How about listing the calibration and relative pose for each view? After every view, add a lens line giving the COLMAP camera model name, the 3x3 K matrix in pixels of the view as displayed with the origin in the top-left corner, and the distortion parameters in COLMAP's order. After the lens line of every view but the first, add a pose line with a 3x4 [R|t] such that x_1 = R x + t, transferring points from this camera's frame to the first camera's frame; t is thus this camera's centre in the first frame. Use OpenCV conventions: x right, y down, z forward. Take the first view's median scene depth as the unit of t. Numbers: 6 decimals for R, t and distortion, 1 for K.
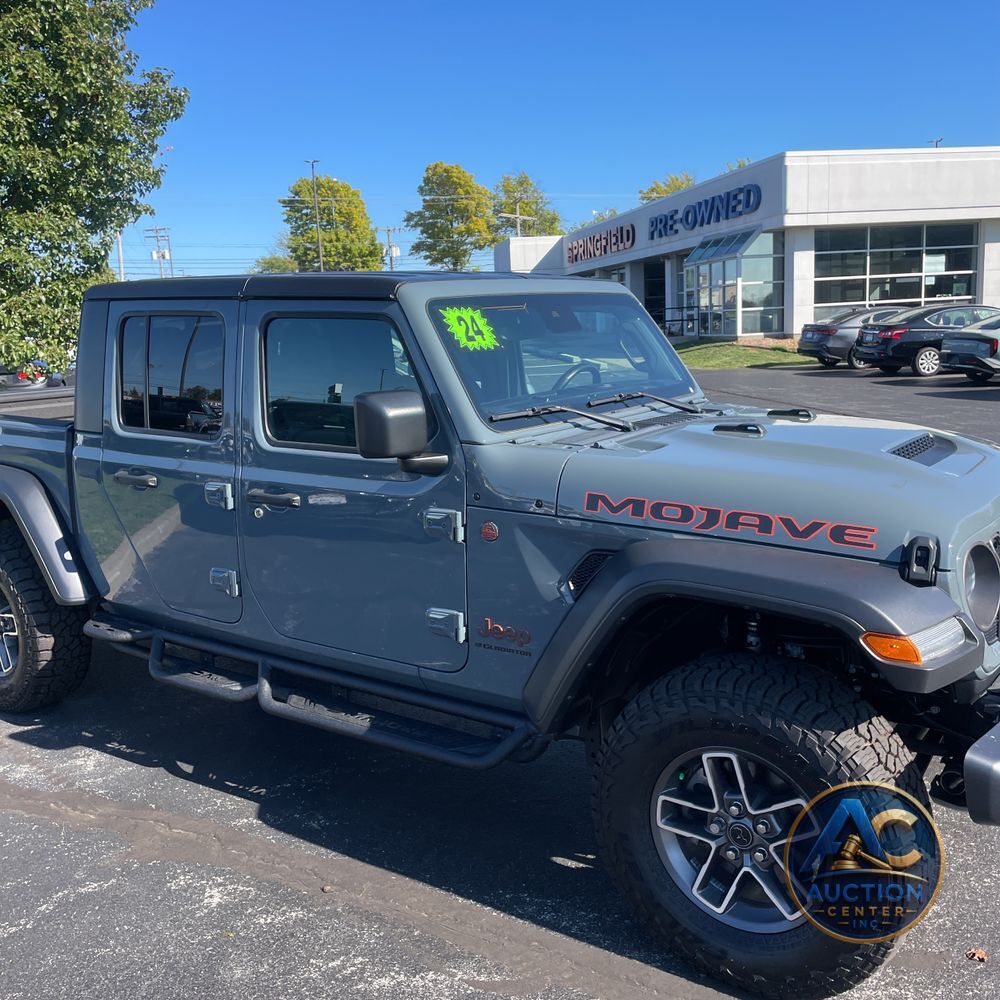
lens RADIAL K [[1013.7, 0, 502.1], [0, 1013.7, 498.8], [0, 0, 1]] dist [0.098805, -0.151912]
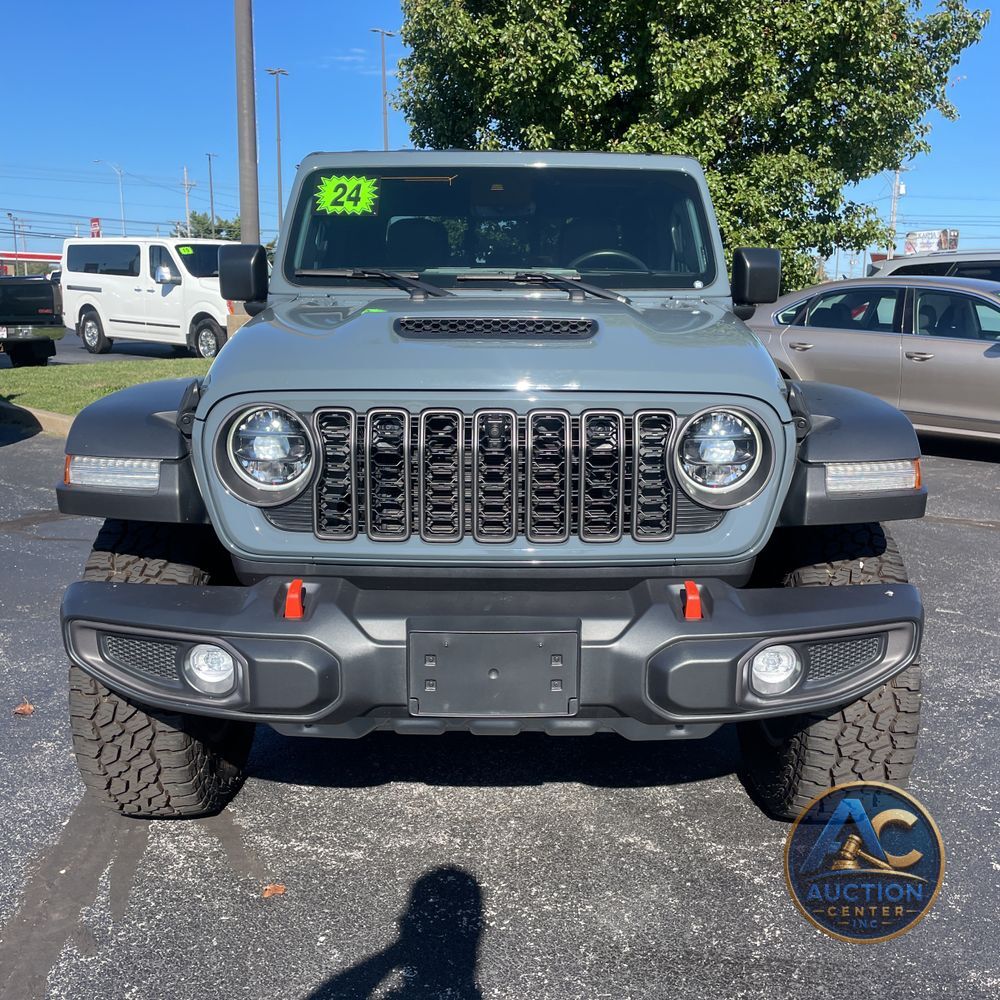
lens RADIAL K [[1004.1, 0, 502.9], [0, 1004.1, 489.1], [0, 0, 1]] dist [0.097952, -0.145997]
pose [[0.586168, 0.195030, -0.786365, 0.701671], [-0.175722, 0.978094, 0.111595, -0.008330], [0.790904, 0.072768, 0.607599, 0.361990]]
